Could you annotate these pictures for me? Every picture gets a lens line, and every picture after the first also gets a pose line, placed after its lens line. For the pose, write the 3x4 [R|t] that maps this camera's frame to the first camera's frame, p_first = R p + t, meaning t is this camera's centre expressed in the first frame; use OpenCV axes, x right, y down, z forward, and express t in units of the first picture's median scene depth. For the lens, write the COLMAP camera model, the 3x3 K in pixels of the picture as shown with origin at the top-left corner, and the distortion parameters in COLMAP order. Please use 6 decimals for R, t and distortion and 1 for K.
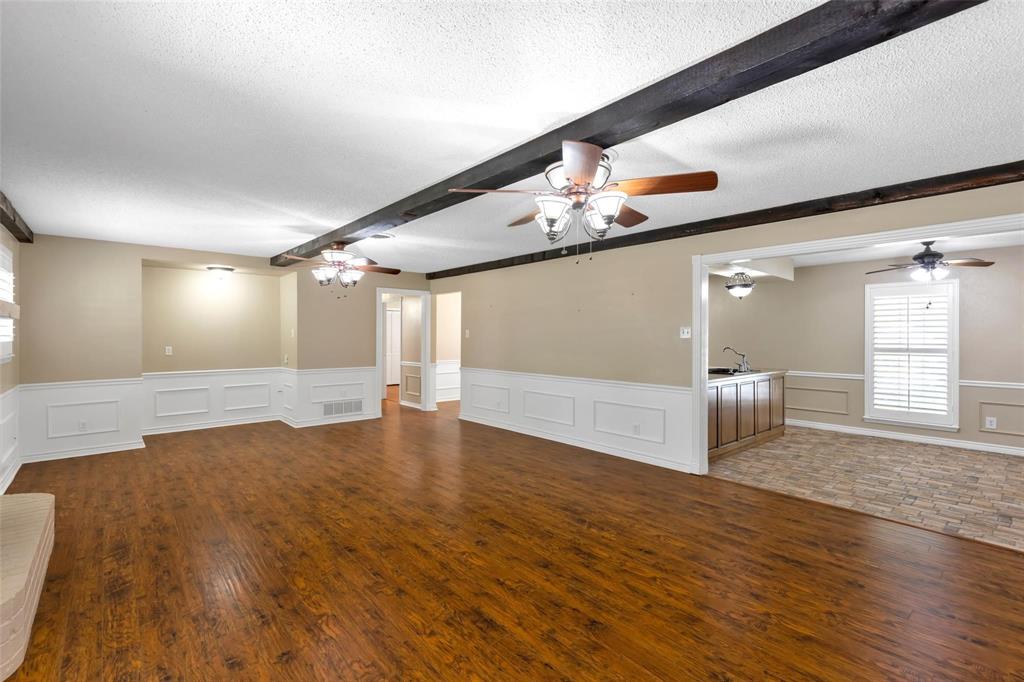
lens RADIAL K [[457.3, 0, 515.0], [0, 457.3, 336.3], [0, 0, 1]] dist [0.006522, 0.000138]
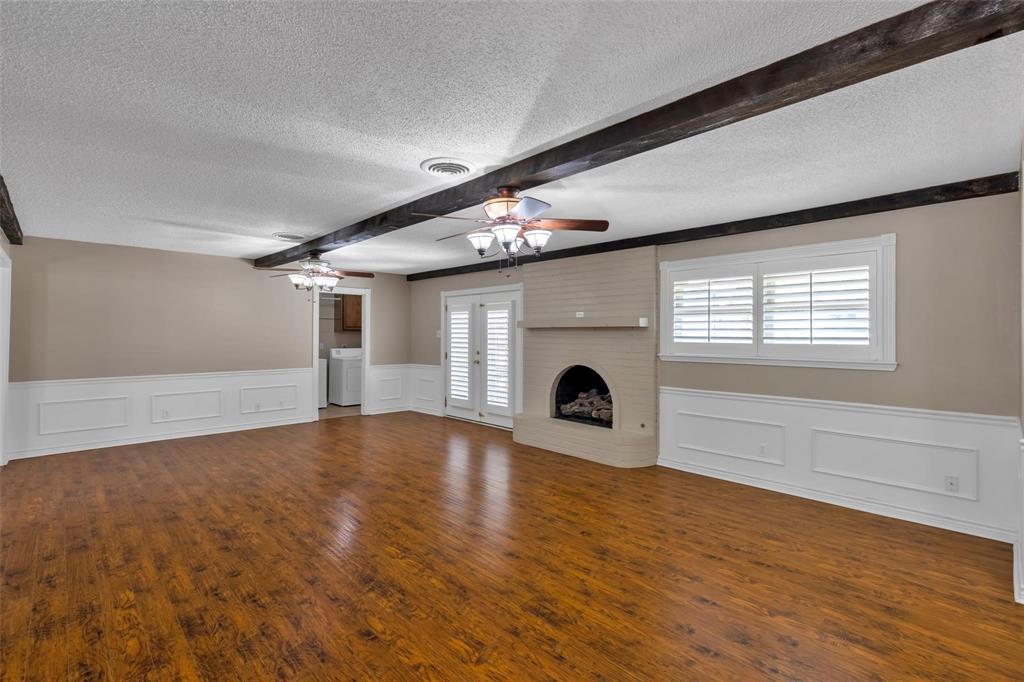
lens RADIAL K [[468.2, 0, 512.6], [0, 468.2, 337.3], [0, 0, 1]] dist [0.003635, 0.000507]
pose [[-0.999262, -0.006092, -0.037913, -0.553442], [-0.006371, 0.999953, 0.007240, -0.007671], [0.037868, 0.007476, -0.999255, 2.464692]]
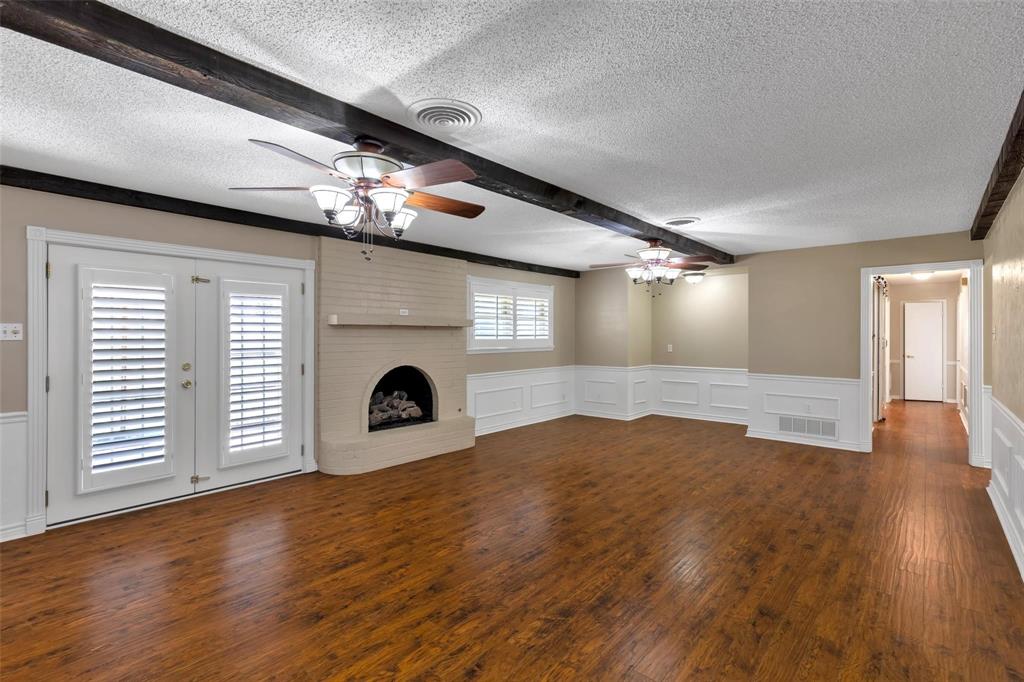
lens RADIAL K [[474.7, 0, 512.3], [0, 474.7, 333.0], [0, 0, 1]] dist [0.003603, -0.000004]
pose [[0.121871, -0.005058, -0.992533, 0.862929], [-0.003258, 0.999980, -0.005496, 0.000574], [0.992541, 0.003903, 0.121852, 0.878181]]
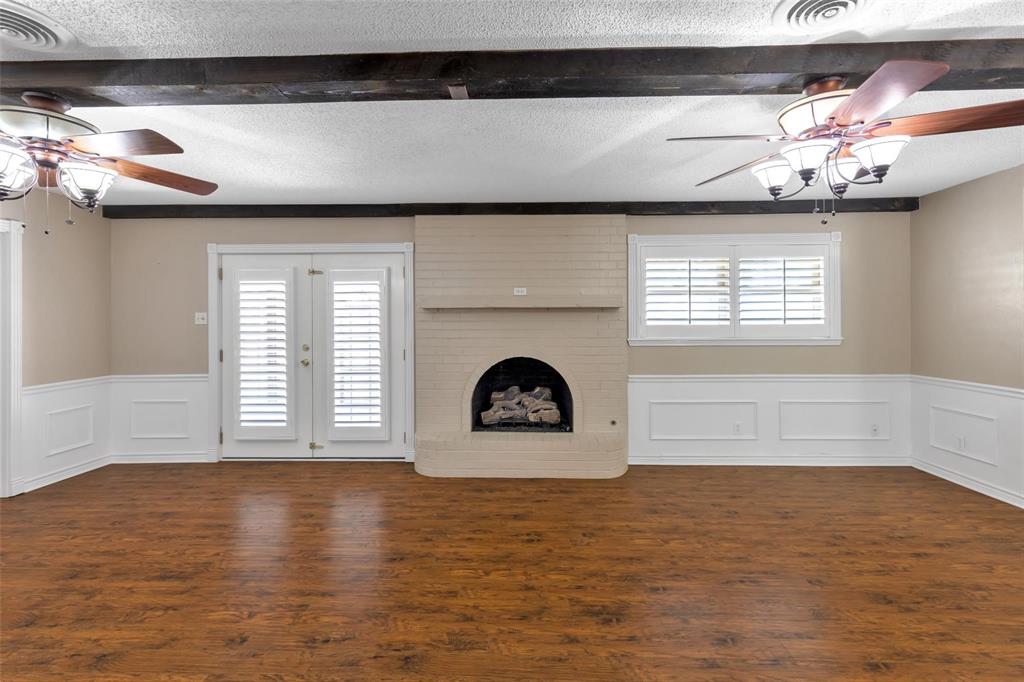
lens RADIAL K [[470.1, 0, 516.3], [0, 470.1, 319.3], [0, 0, 1]] dist [0.004122, -0.000107]
pose [[-0.684911, 0.001660, -0.728625, 0.131353], [0.000968, 0.999999, 0.001368, -0.002443], [0.728626, 0.000232, -0.684911, 1.630925]]
